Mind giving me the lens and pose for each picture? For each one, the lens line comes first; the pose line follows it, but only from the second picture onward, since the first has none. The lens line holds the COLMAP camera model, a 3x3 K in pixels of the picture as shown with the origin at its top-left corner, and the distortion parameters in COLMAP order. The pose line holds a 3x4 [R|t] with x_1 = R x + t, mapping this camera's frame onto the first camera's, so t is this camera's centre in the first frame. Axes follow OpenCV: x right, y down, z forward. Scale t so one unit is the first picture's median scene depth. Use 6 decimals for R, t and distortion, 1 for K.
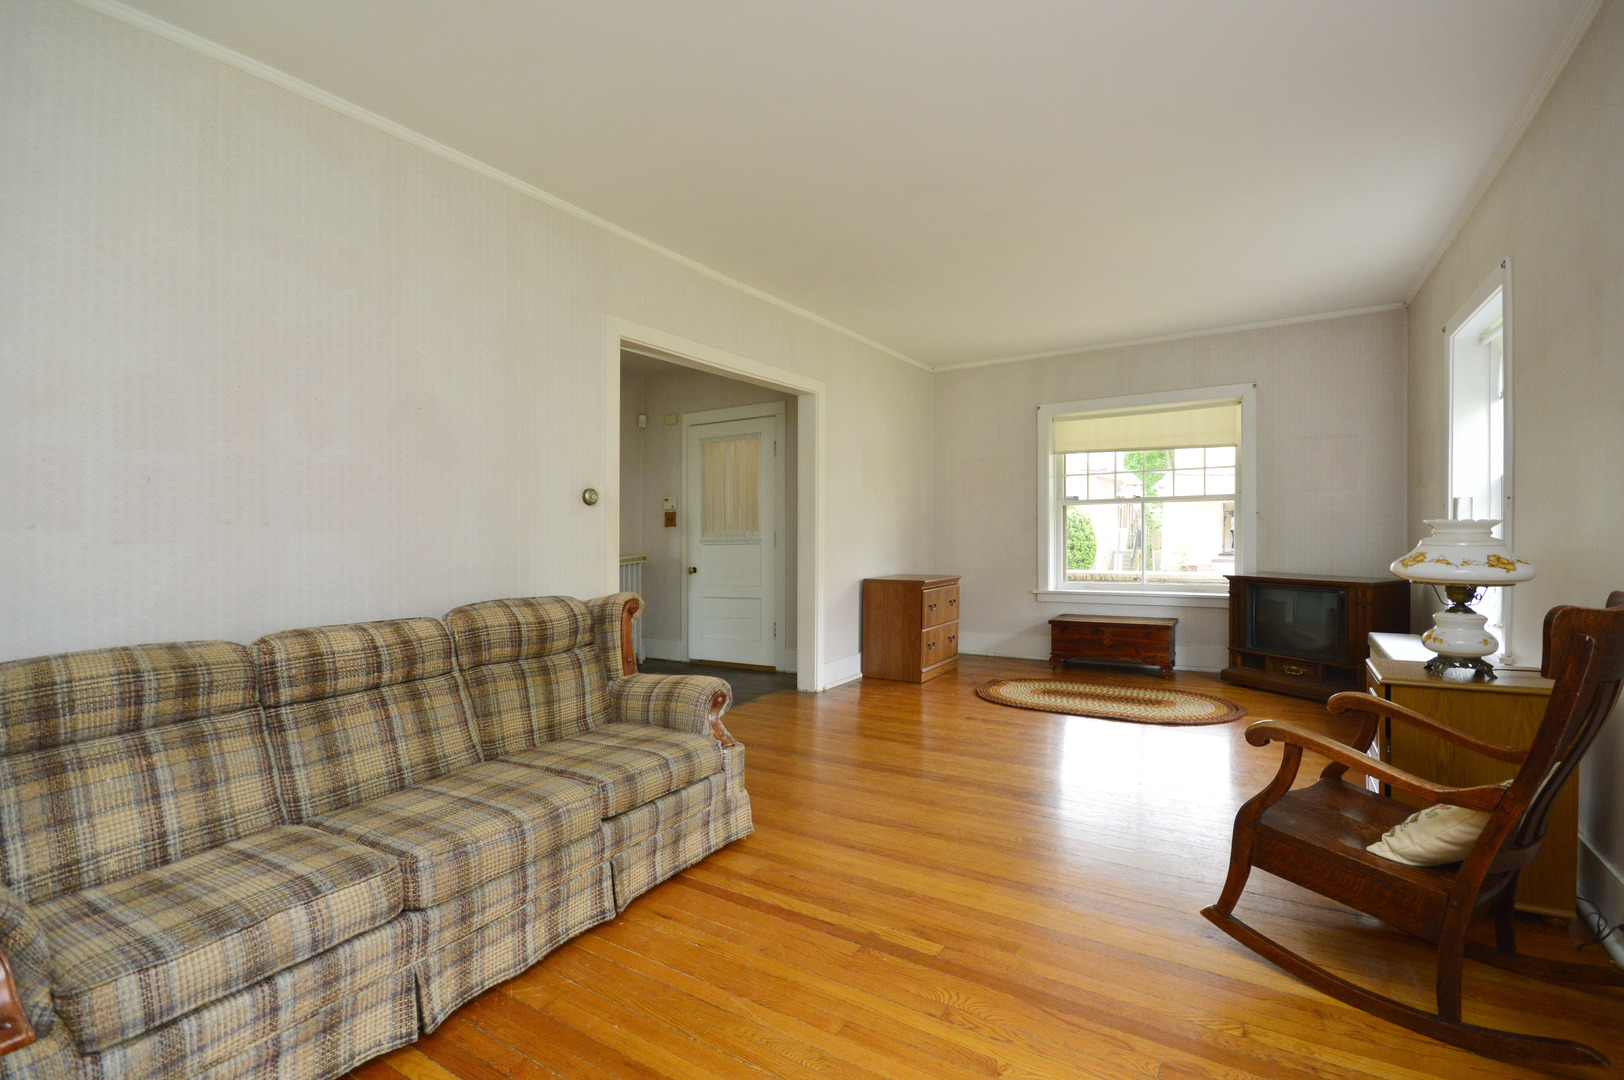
lens RADIAL K [[718.7, 0, 821.1], [0, 718.7, 525.1], [0, 0, 1]] dist [-0.003180, -0.000230]
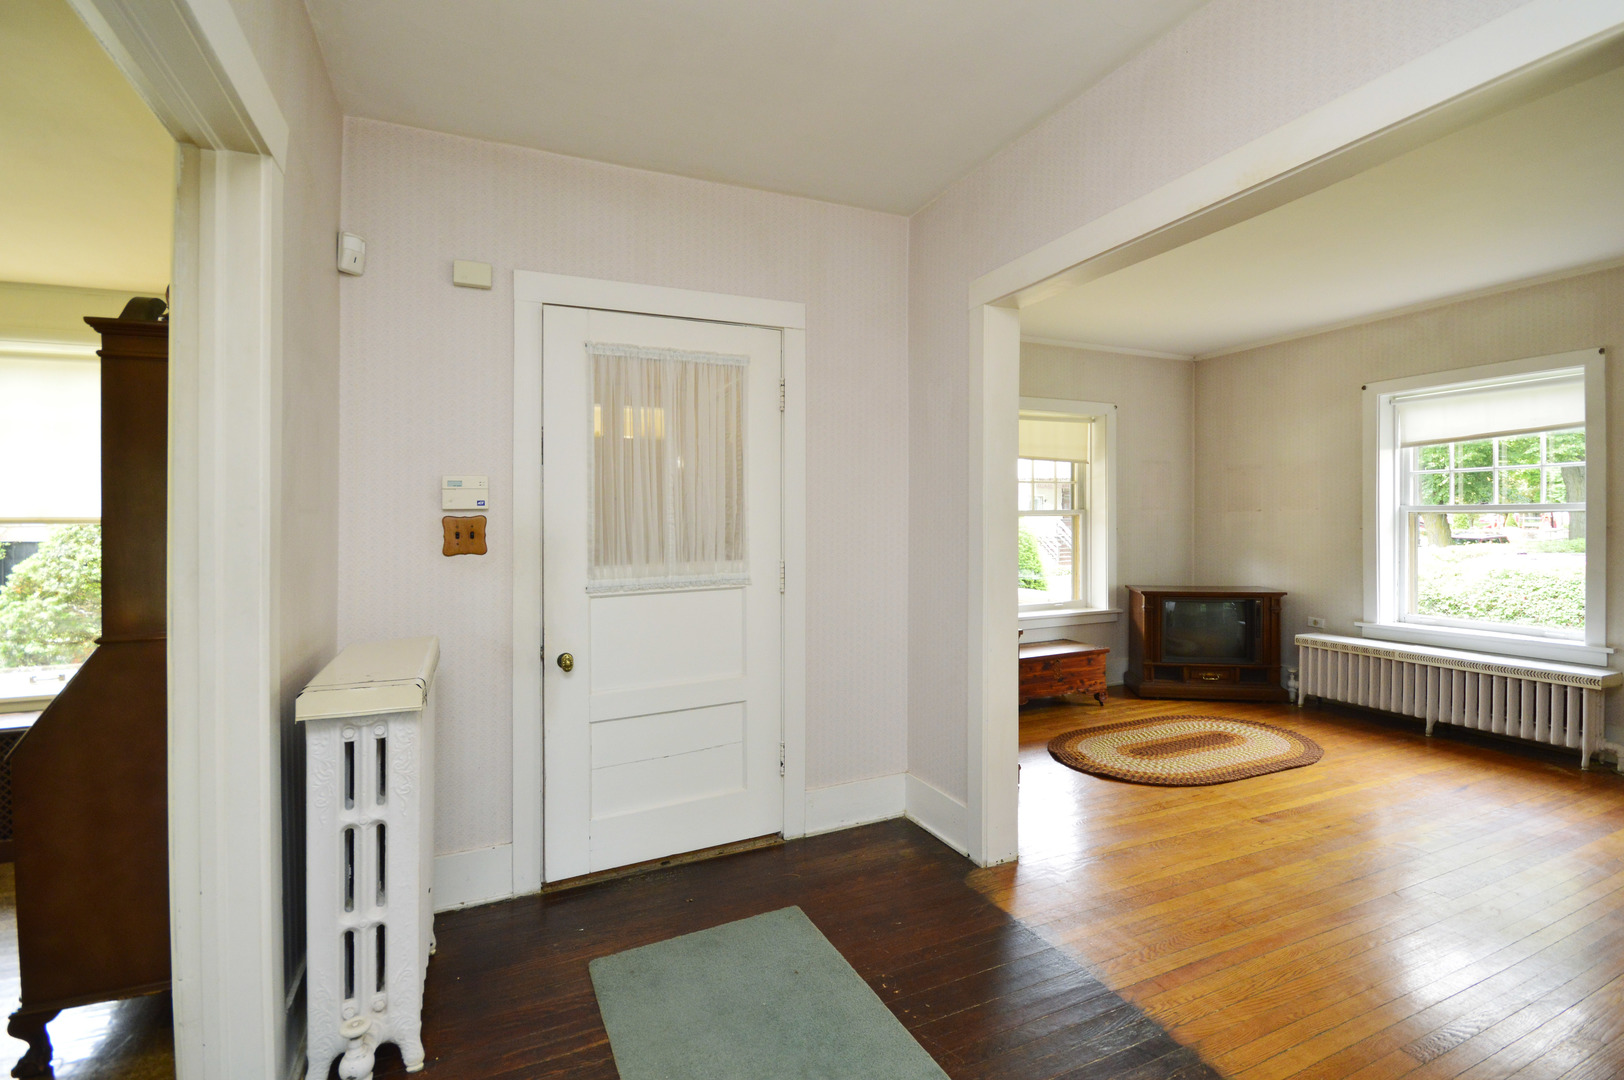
lens RADIAL K [[718.7, 0, 808.0], [0, 718.7, 528.8], [0, 0, 1]] dist [-0.003180, -0.000230]
pose [[0.570343, 0.002857, 0.821402, -0.507964], [-0.004704, 0.999989, -0.000212, -0.014890], [-0.821394, -0.003743, 0.570350, 0.769506]]
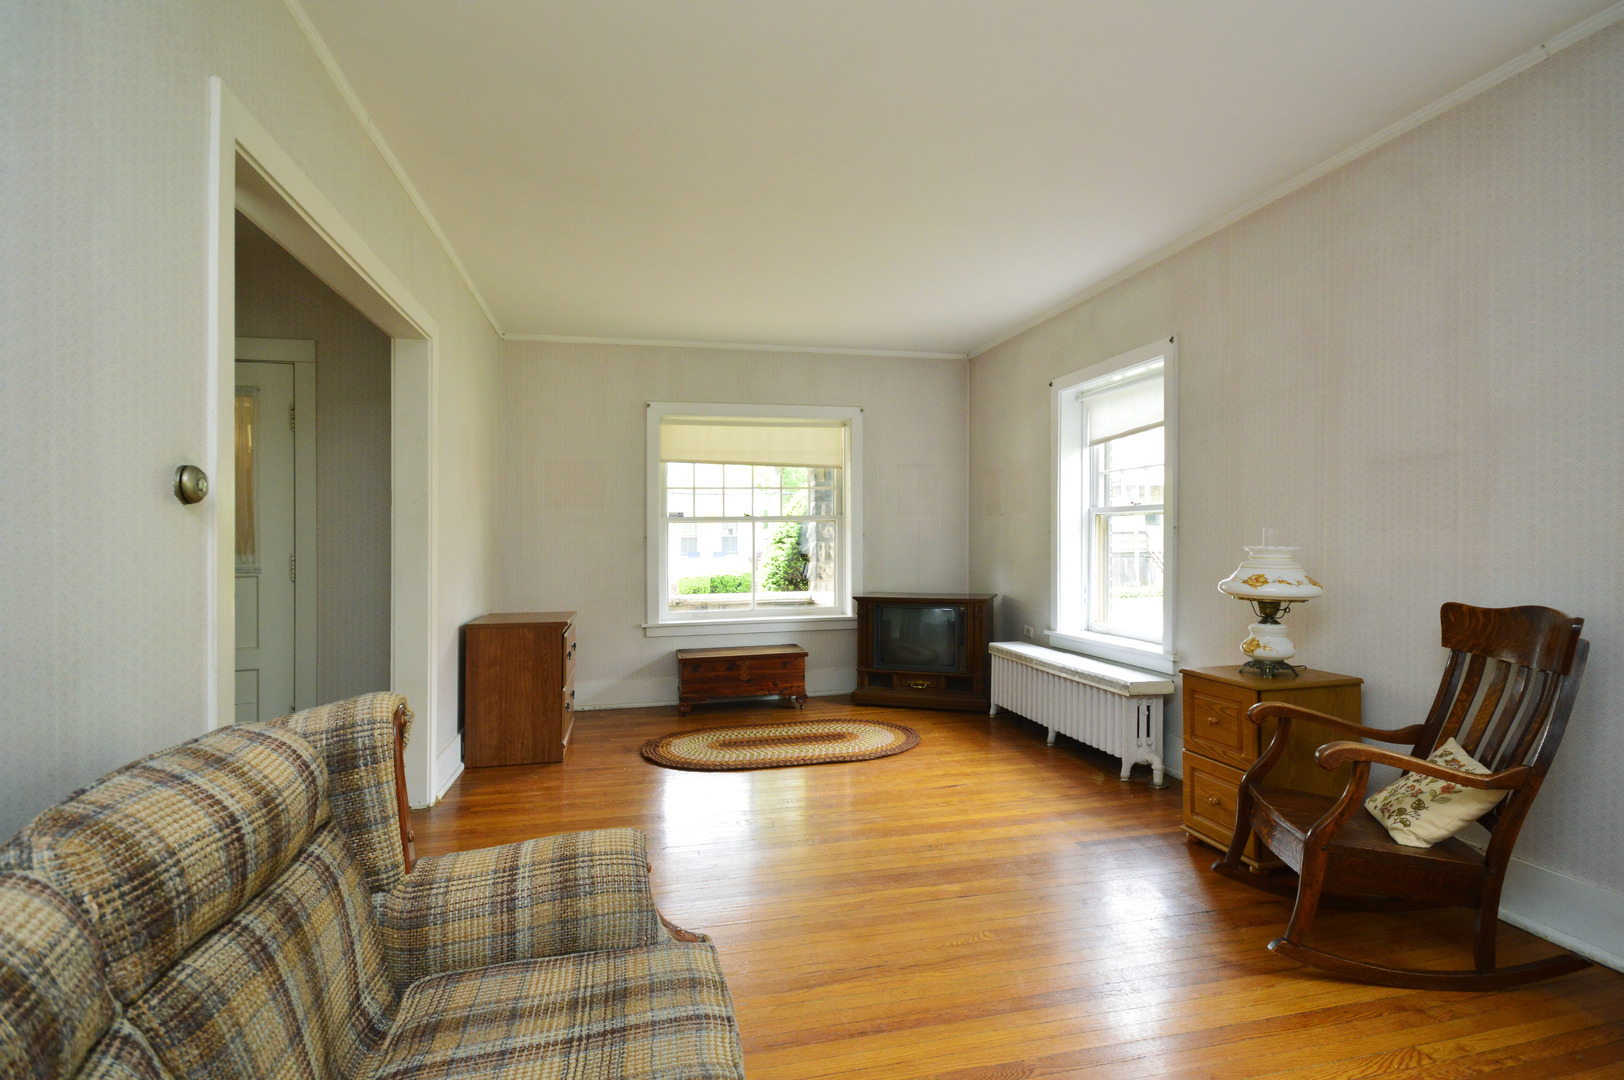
lens RADIAL K [[792.4, 0, 811.5], [0, 792.4, 546.0], [0, 0, 1]] dist [0.003360, 0.000203]
pose [[0.711899, 0.002311, 0.702278, -0.242463], [-0.005265, 0.999984, 0.002047, -0.002842], [-0.702262, -0.005155, 0.711900, 0.242933]]
